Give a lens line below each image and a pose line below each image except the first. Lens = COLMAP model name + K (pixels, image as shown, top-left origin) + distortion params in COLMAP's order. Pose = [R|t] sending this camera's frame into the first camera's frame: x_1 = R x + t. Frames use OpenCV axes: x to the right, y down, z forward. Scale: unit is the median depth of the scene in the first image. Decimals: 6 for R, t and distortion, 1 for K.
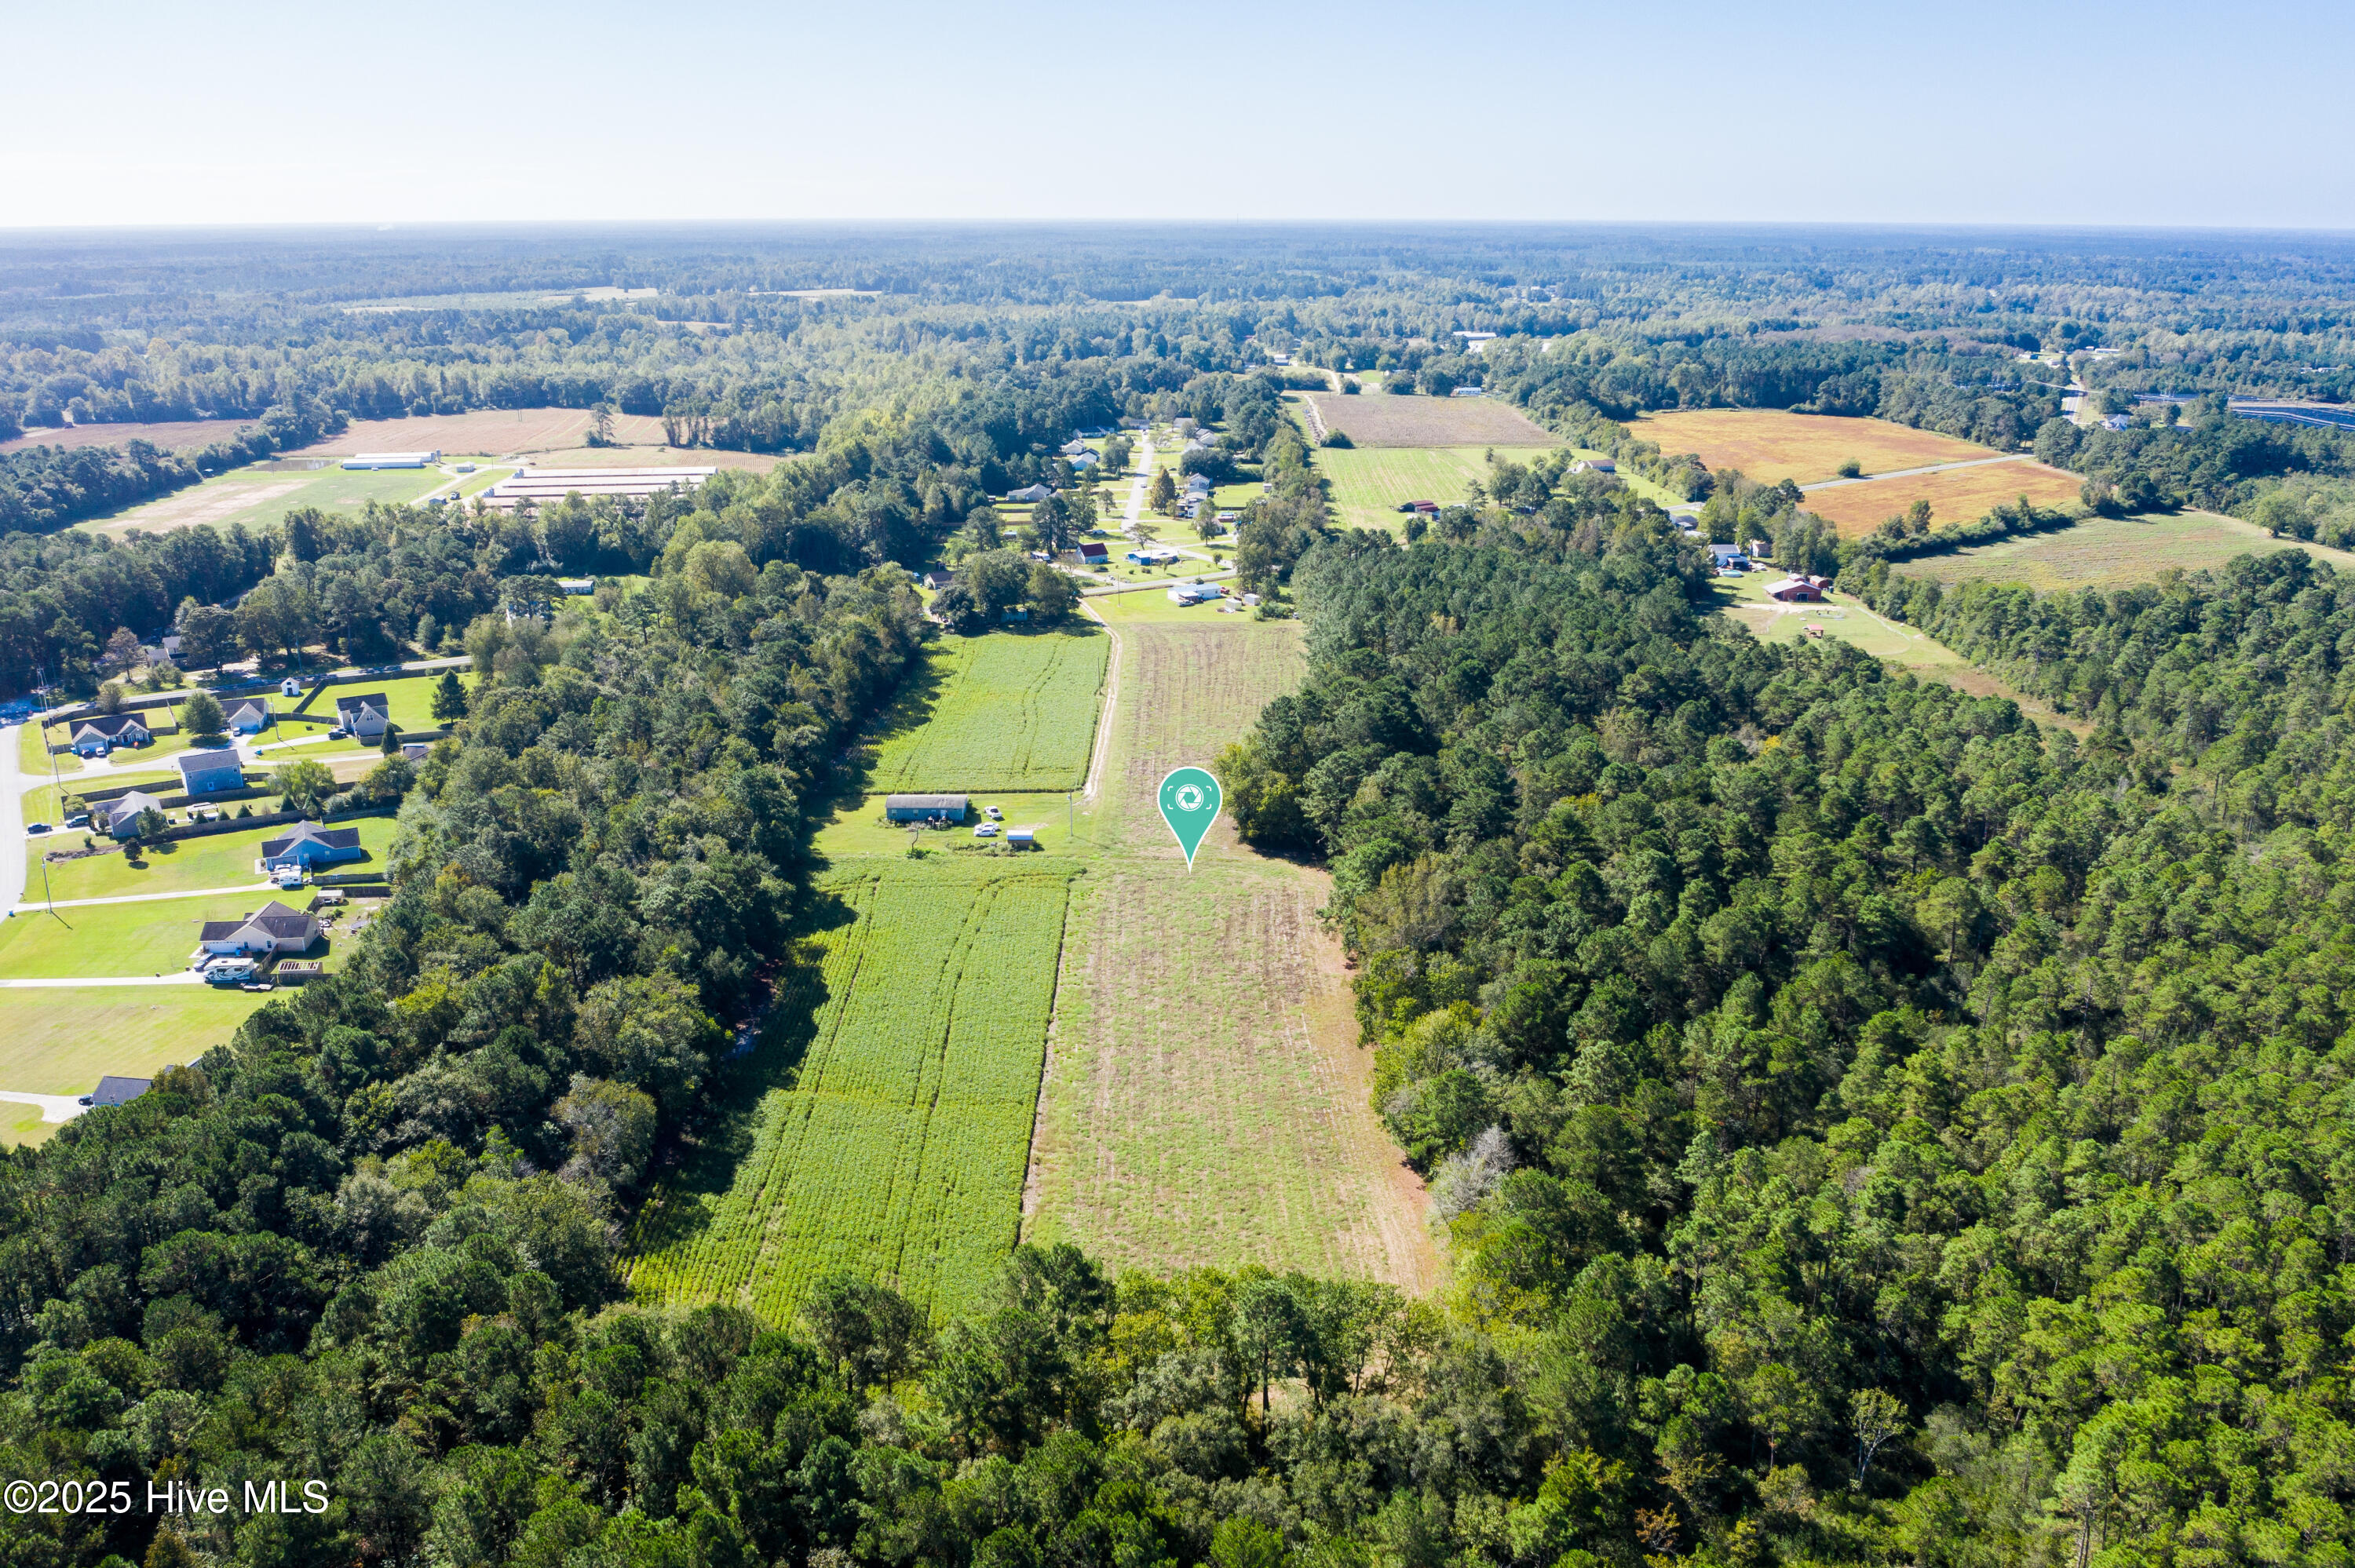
lens RADIAL K [[1899.7, 0, 1184.7], [0, 1899.7, 785.3], [0, 0, 1]] dist [-0.021723, -0.005235]
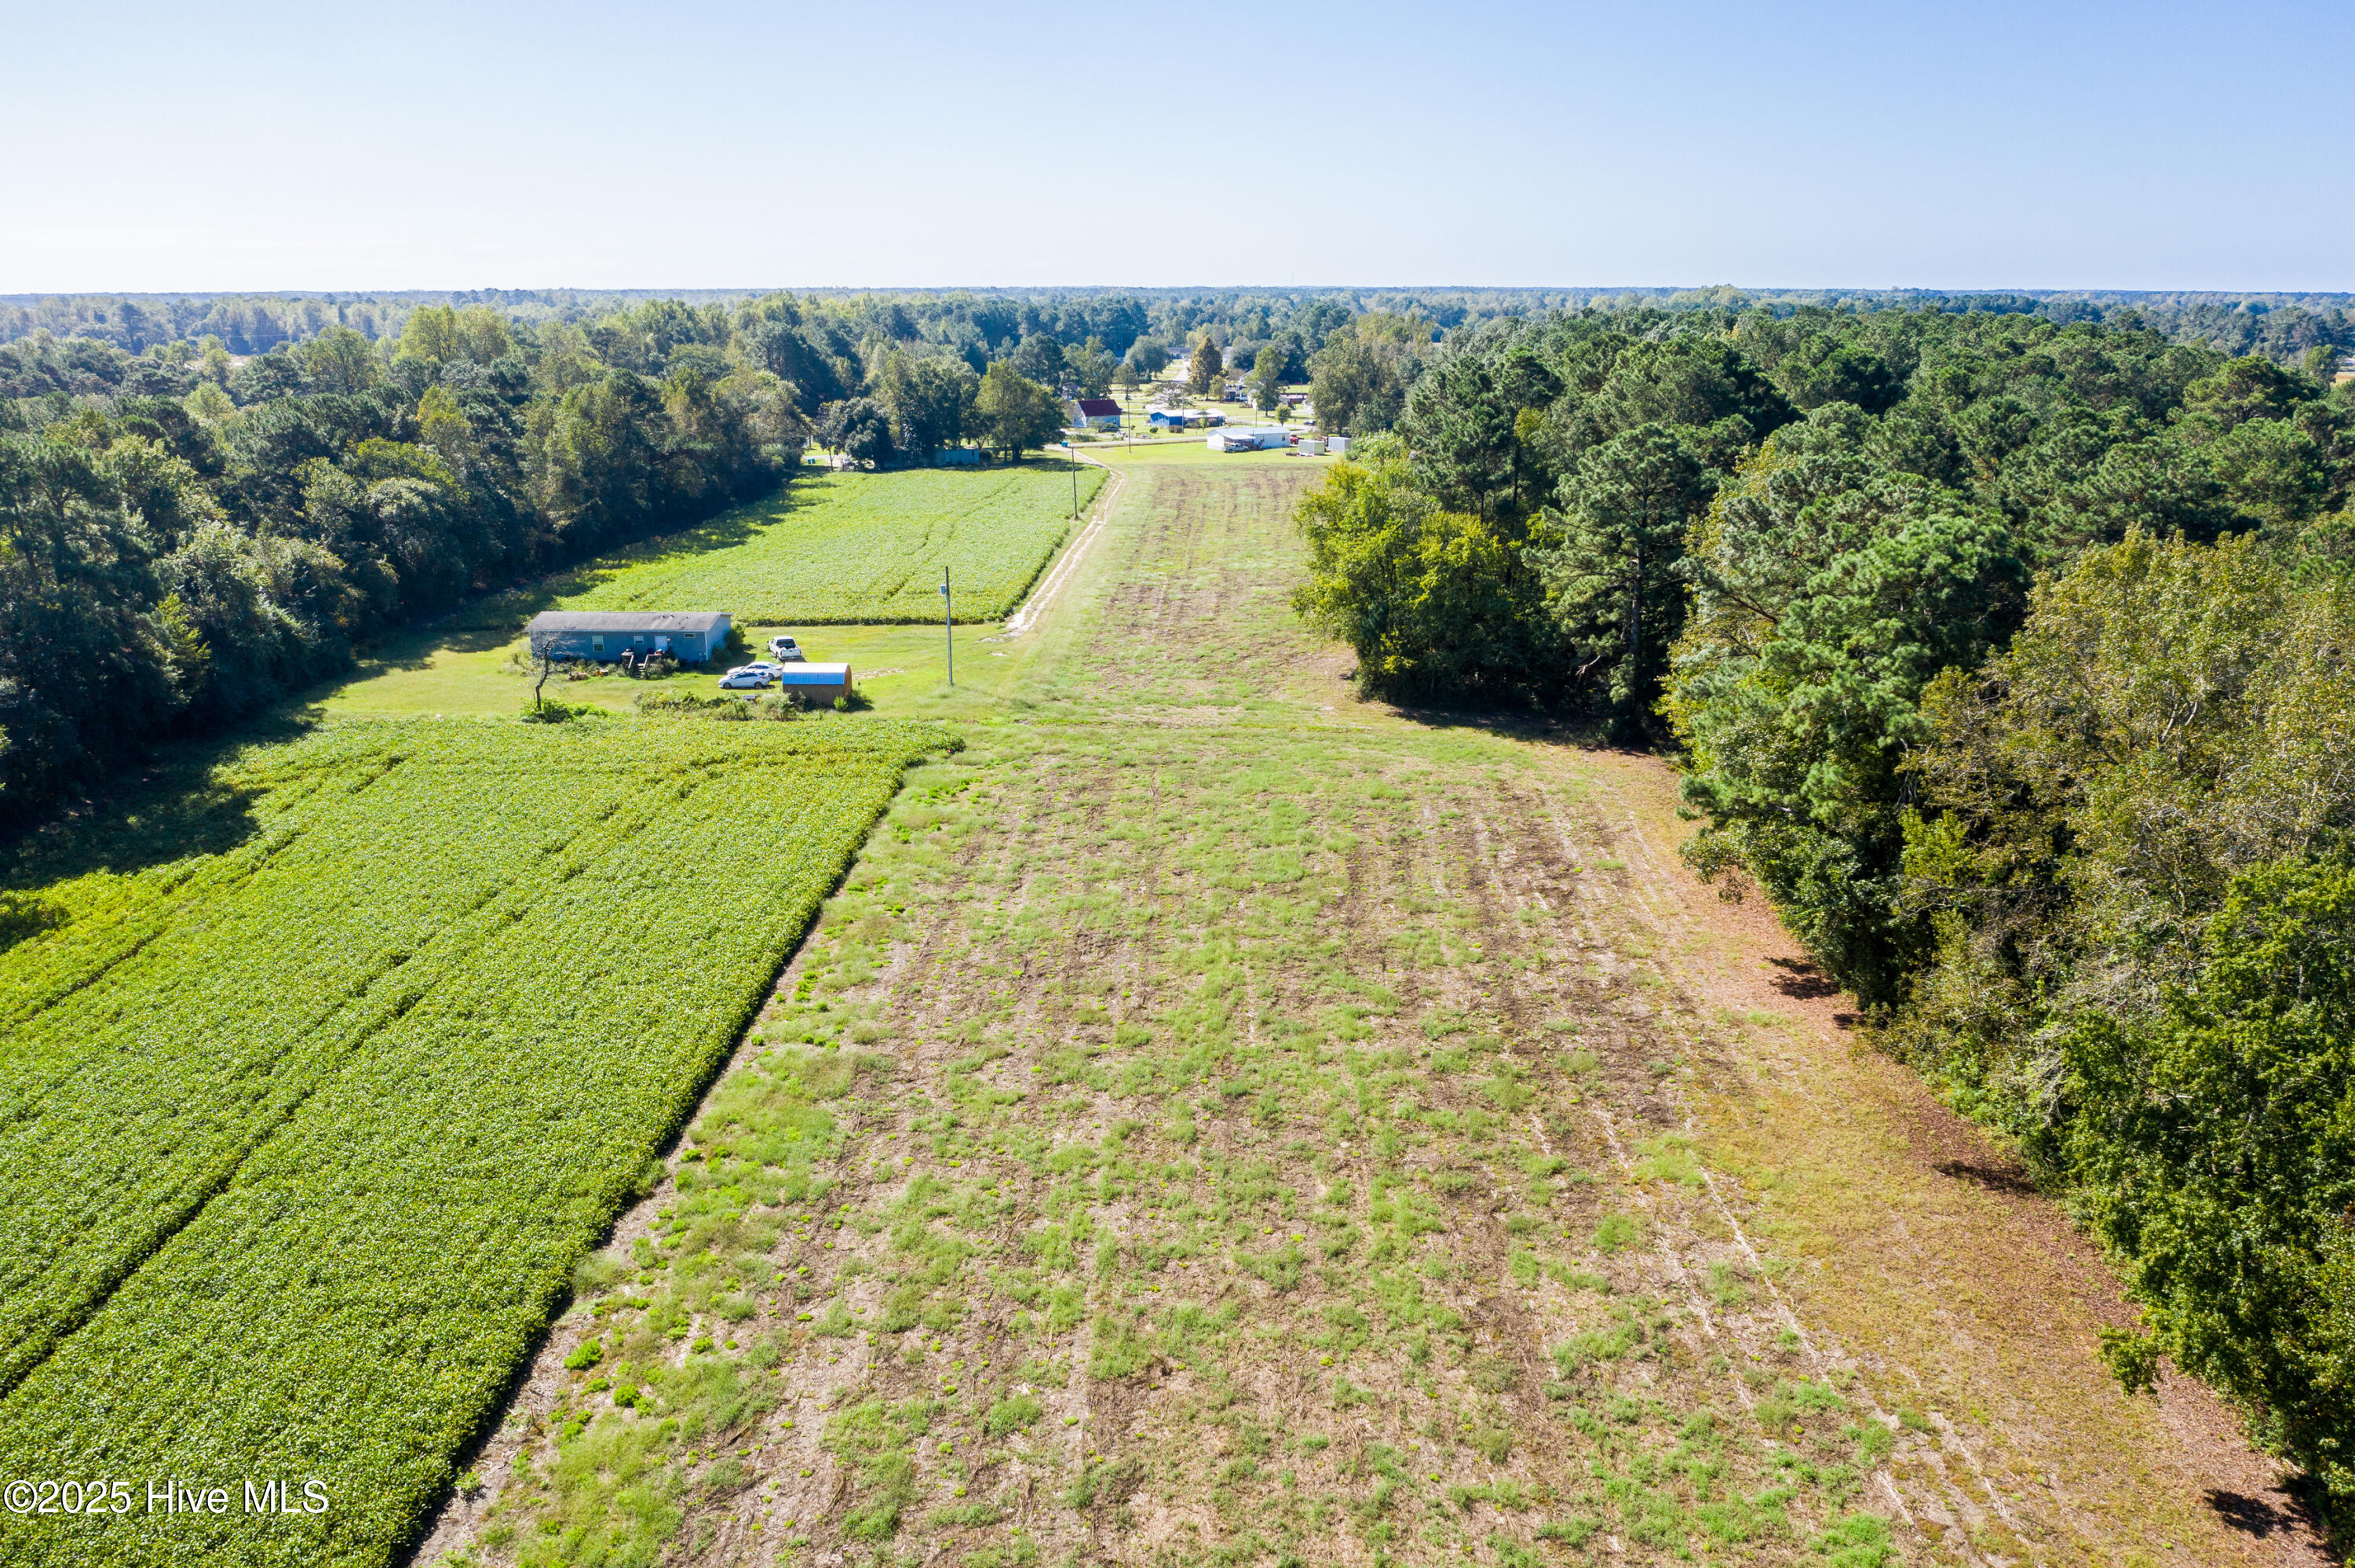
lens RADIAL K [[1899.7, 0, 1167.4], [0, 1899.7, 780.0], [0, 0, 1]] dist [-0.021723, -0.005235]
pose [[0.999330, 0.002725, -0.036491, 0.002650], [-0.004184, 0.999192, -0.039966, 0.064385], [0.036353, 0.040091, 0.998534, 0.602786]]
